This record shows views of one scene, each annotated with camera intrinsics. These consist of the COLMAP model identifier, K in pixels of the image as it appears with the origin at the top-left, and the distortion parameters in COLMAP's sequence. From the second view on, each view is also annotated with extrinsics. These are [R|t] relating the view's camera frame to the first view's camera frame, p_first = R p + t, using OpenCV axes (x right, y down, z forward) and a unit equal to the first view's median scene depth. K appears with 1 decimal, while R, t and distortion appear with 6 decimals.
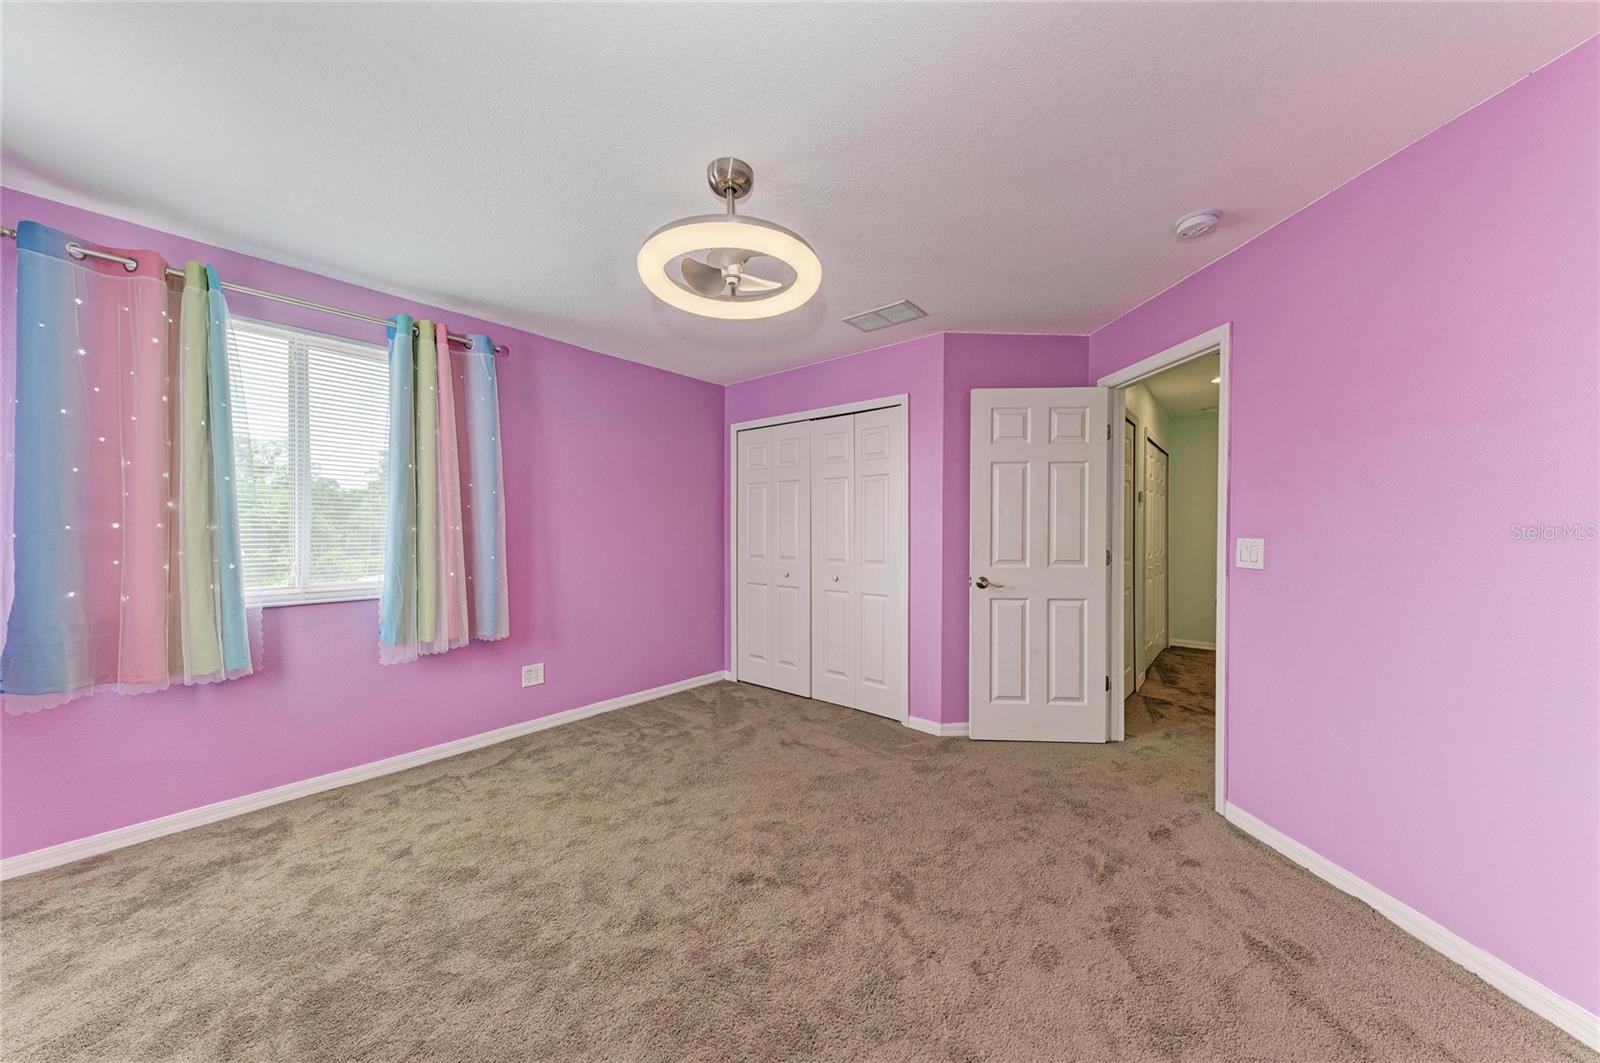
lens RADIAL K [[541.1, 0, 801.5], [0, 541.1, 534.3], [0, 0, 1]] dist [0.023027, -0.005420]
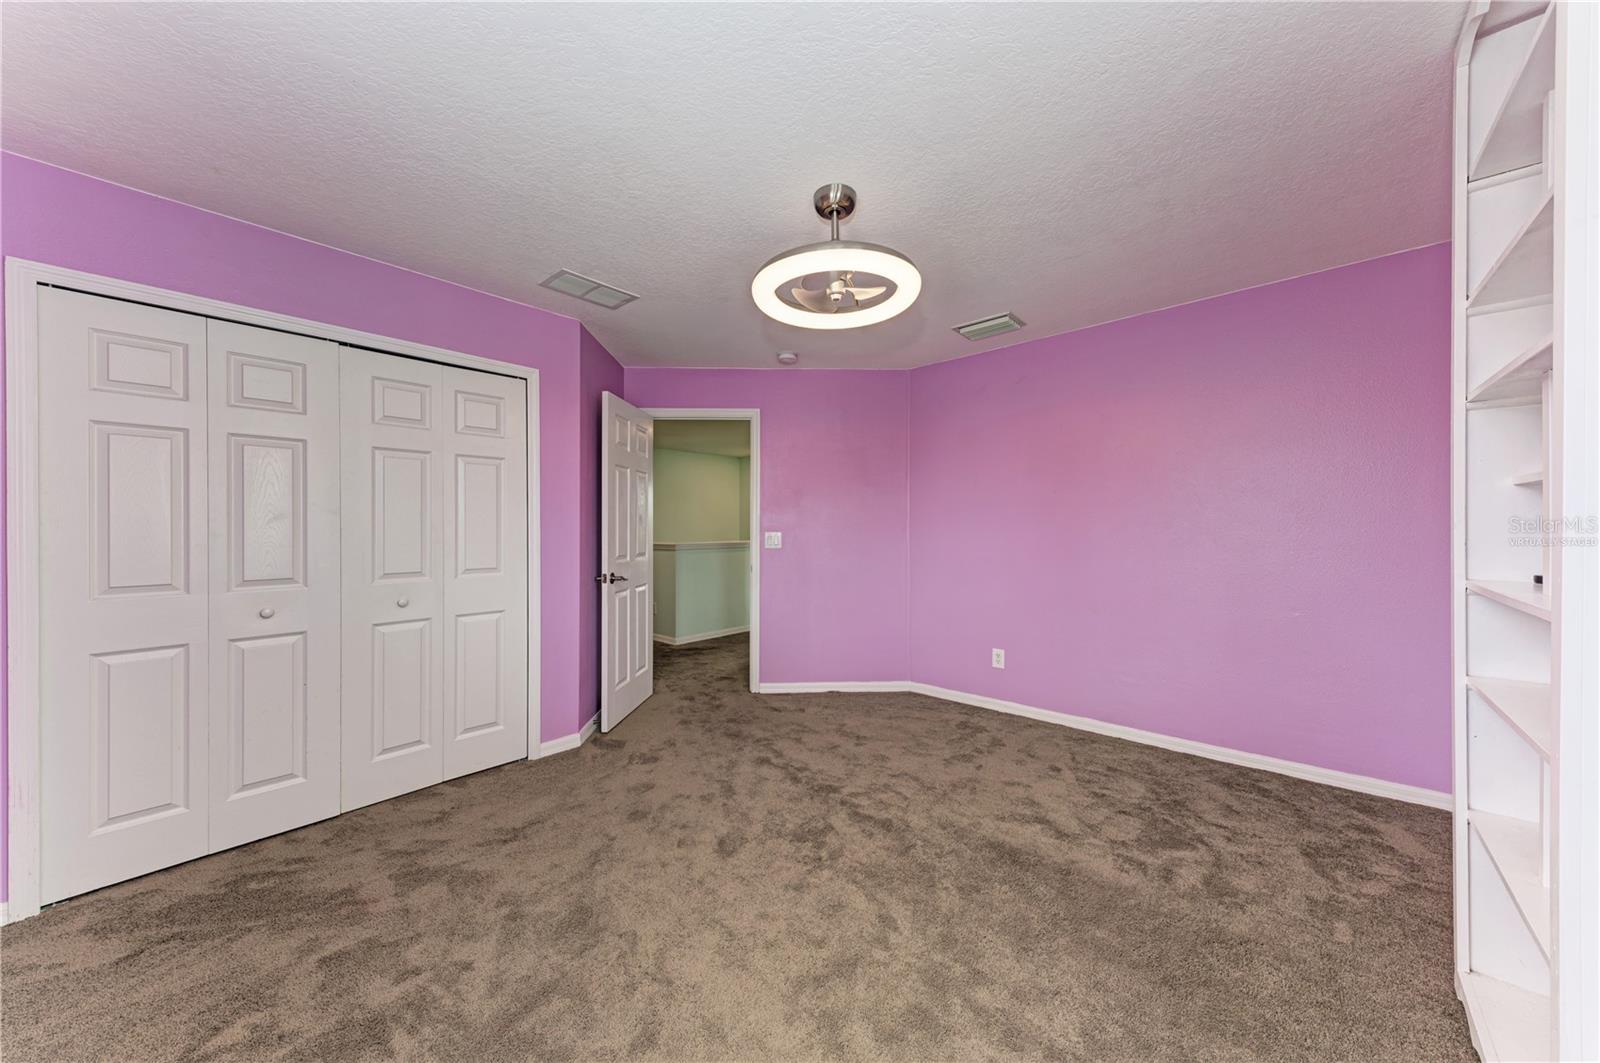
lens RADIAL K [[541.1, 0, 801.5], [0, 541.1, 534.3], [0, 0, 1]] dist [0.023027, -0.005420]
pose [[0.049388, -0.017692, 0.998623, -0.748334], [0.011707, 0.999785, 0.017134, -0.010687], [-0.998711, 0.010845, 0.049585, 0.627655]]
